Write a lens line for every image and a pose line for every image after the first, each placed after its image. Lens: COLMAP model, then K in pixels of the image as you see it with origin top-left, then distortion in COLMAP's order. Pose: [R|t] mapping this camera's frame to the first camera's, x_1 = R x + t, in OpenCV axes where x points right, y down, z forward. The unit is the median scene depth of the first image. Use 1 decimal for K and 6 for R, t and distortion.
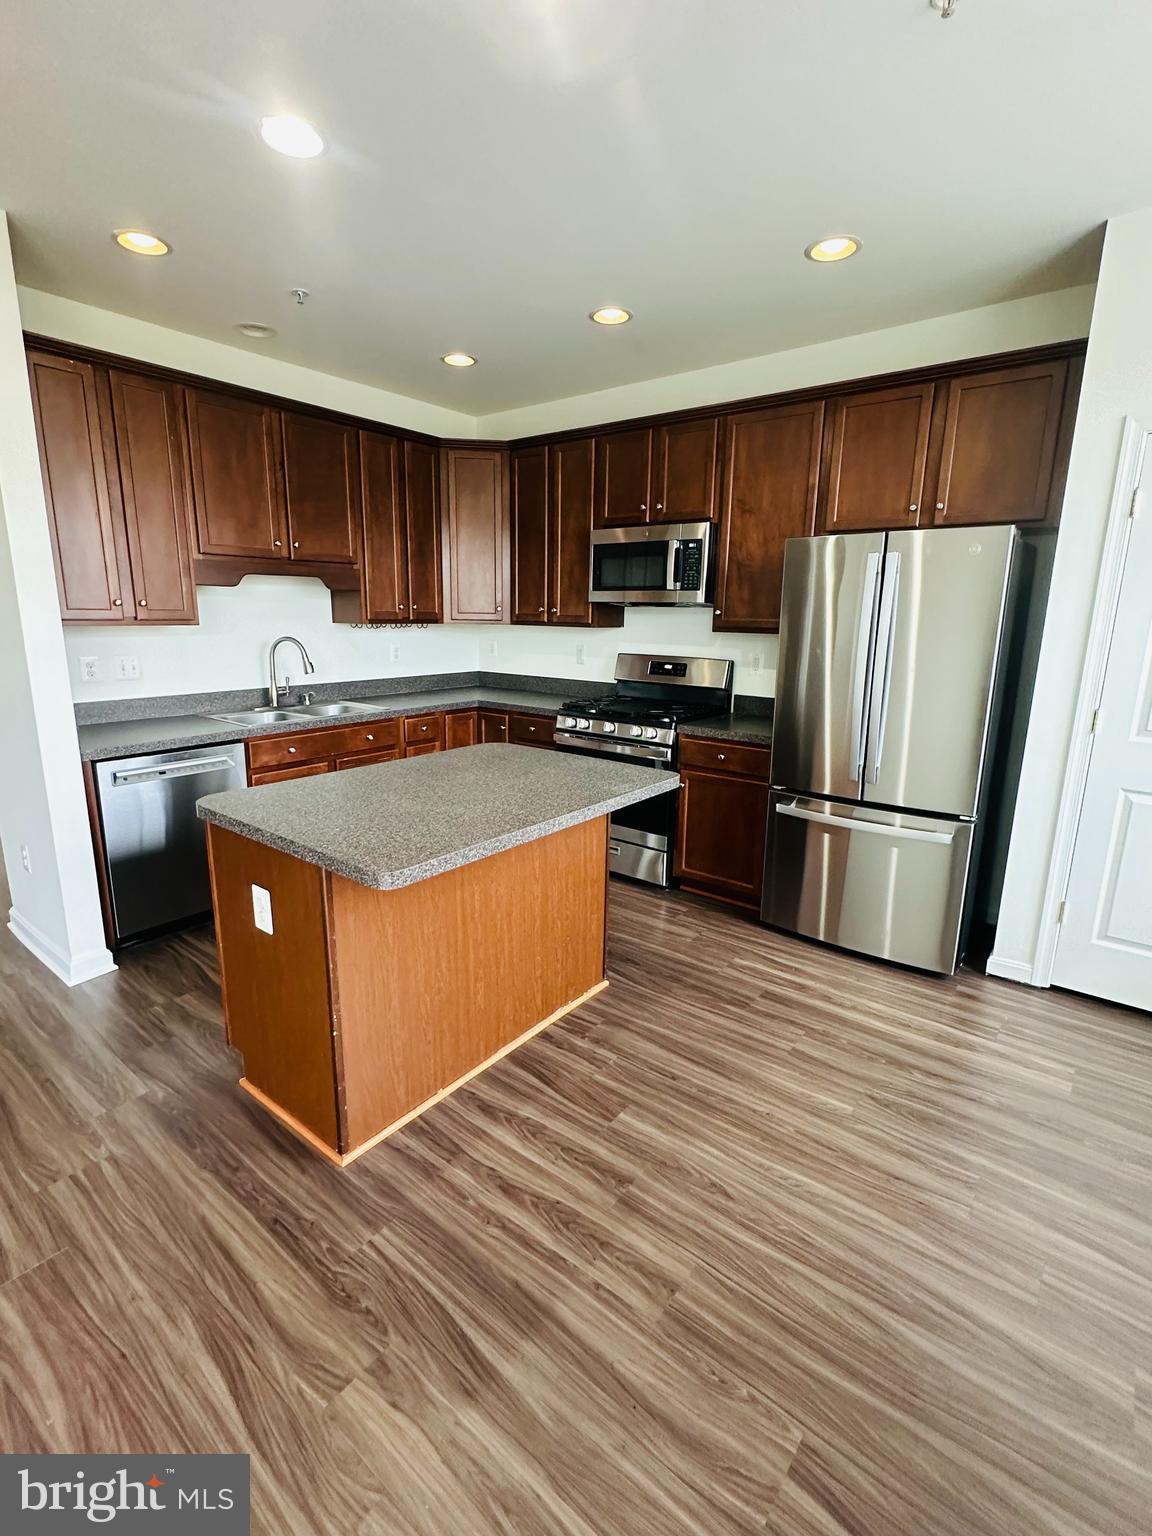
lens RADIAL K [[708.3, 0, 580.9], [0, 708.3, 768.0], [0, 0, 1]] dist [-0.003285, 0.000147]
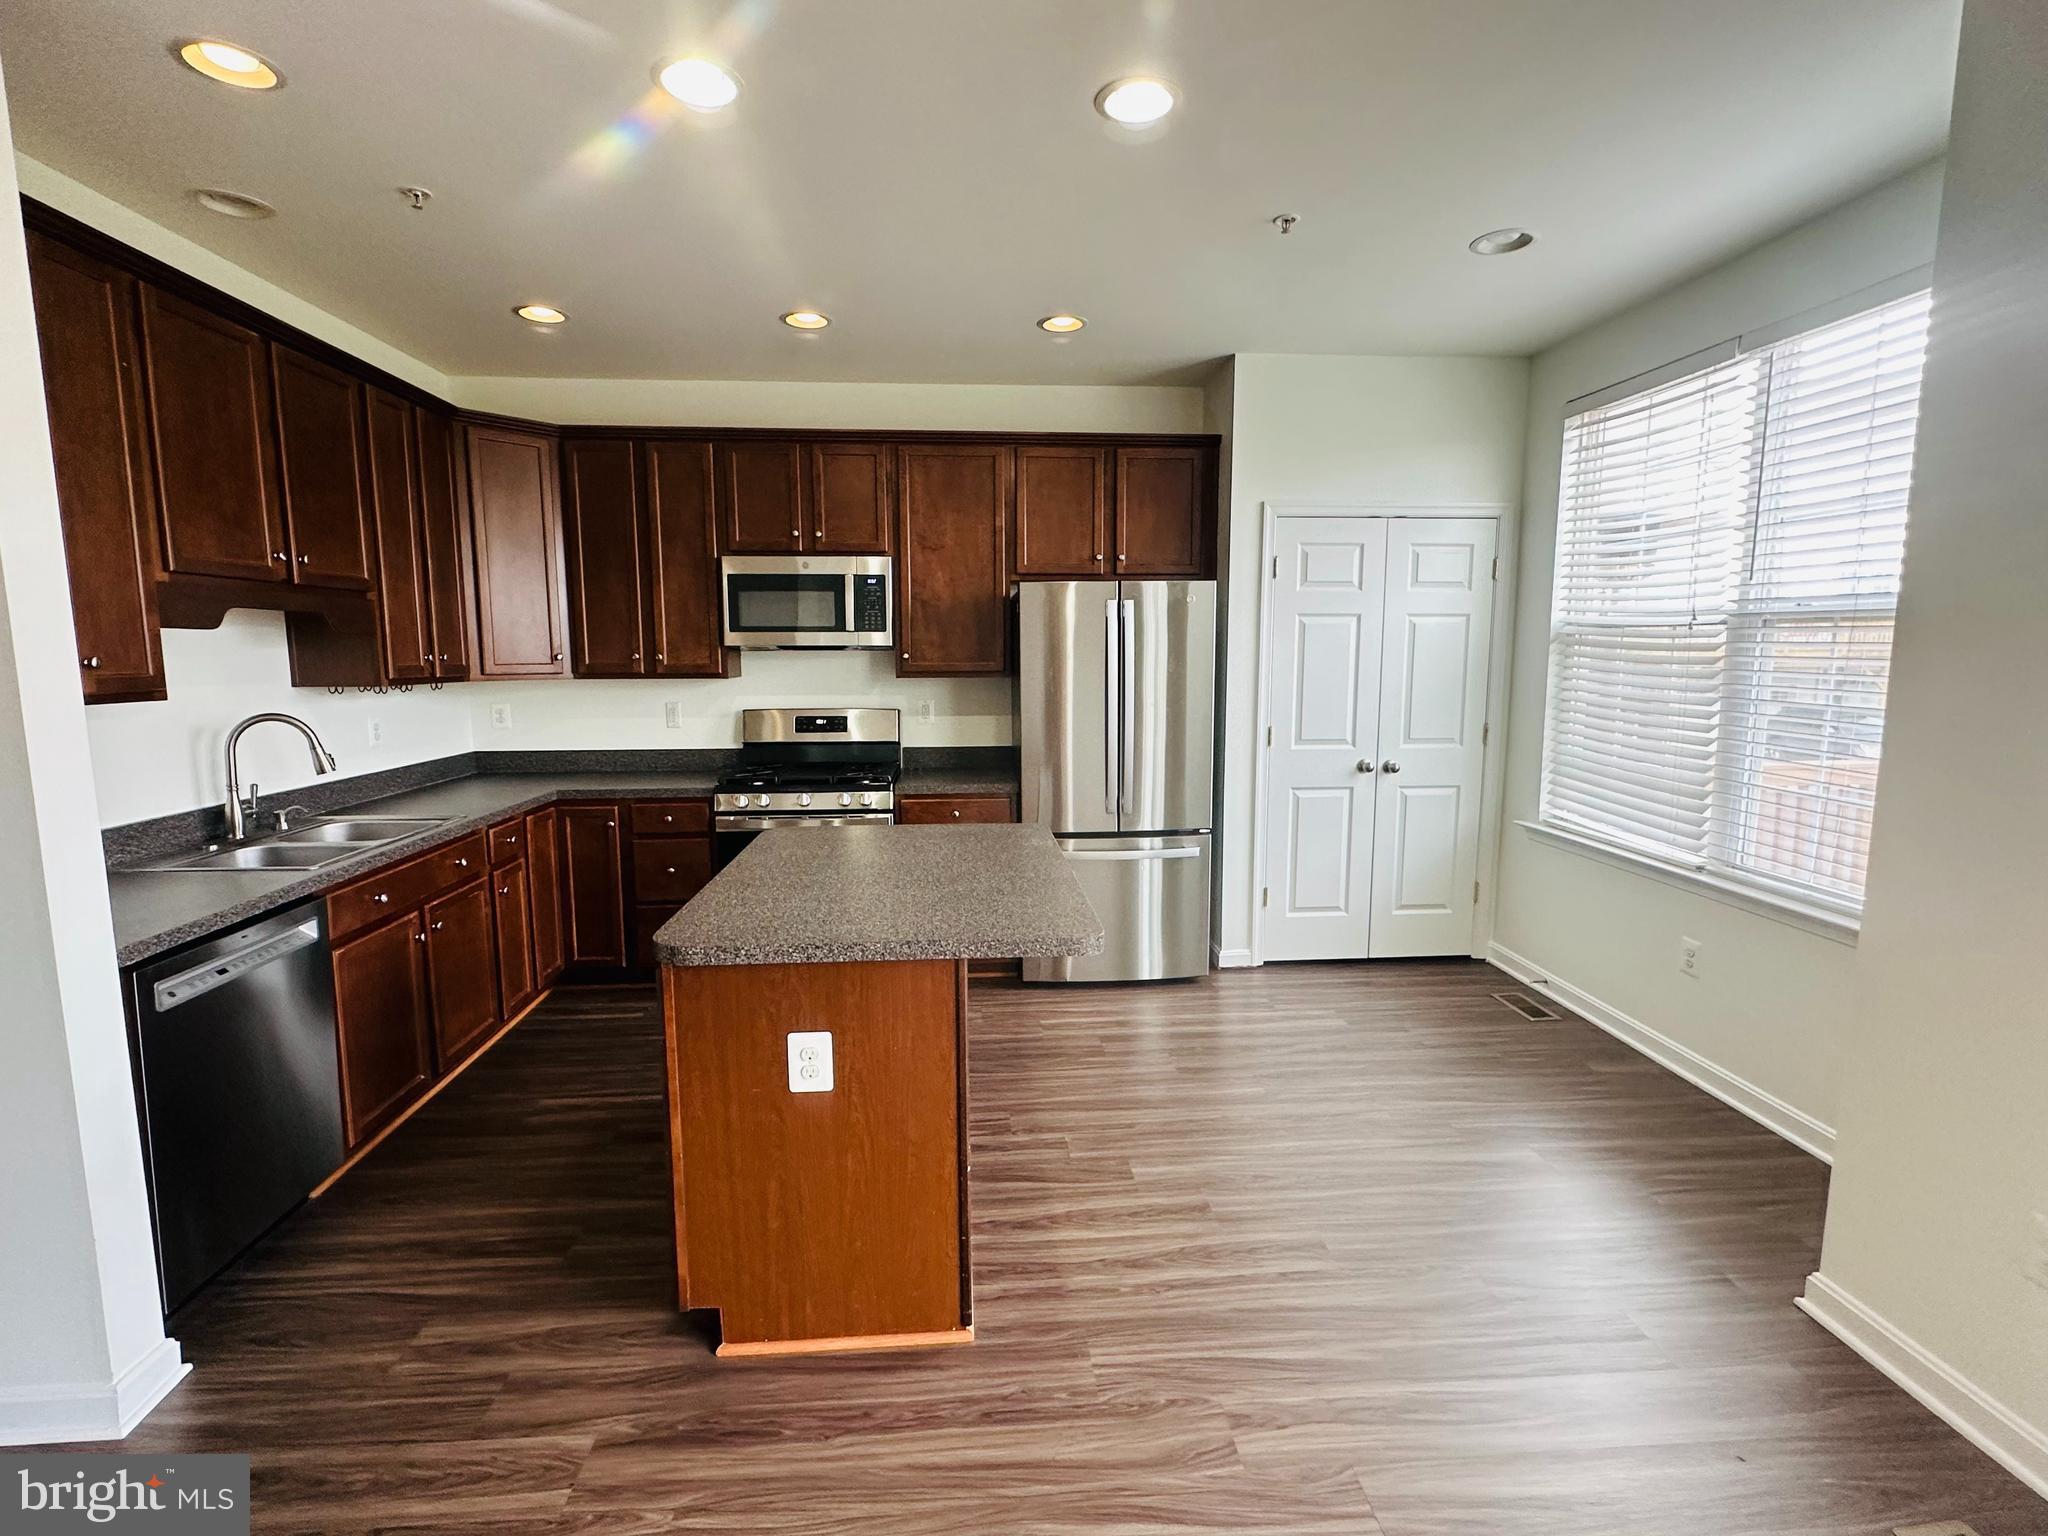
lens RADIAL K [[944.4, 0, 1027.2], [0, 944.4, 764.6], [0, 0, 1]] dist [-0.003285, 0.000147]
pose [[0.738216, -0.098003, 0.667407, -0.665279], [0.160330, 0.986529, -0.032477, -0.029885], [-0.655234, 0.130980, 0.743984, 0.047999]]
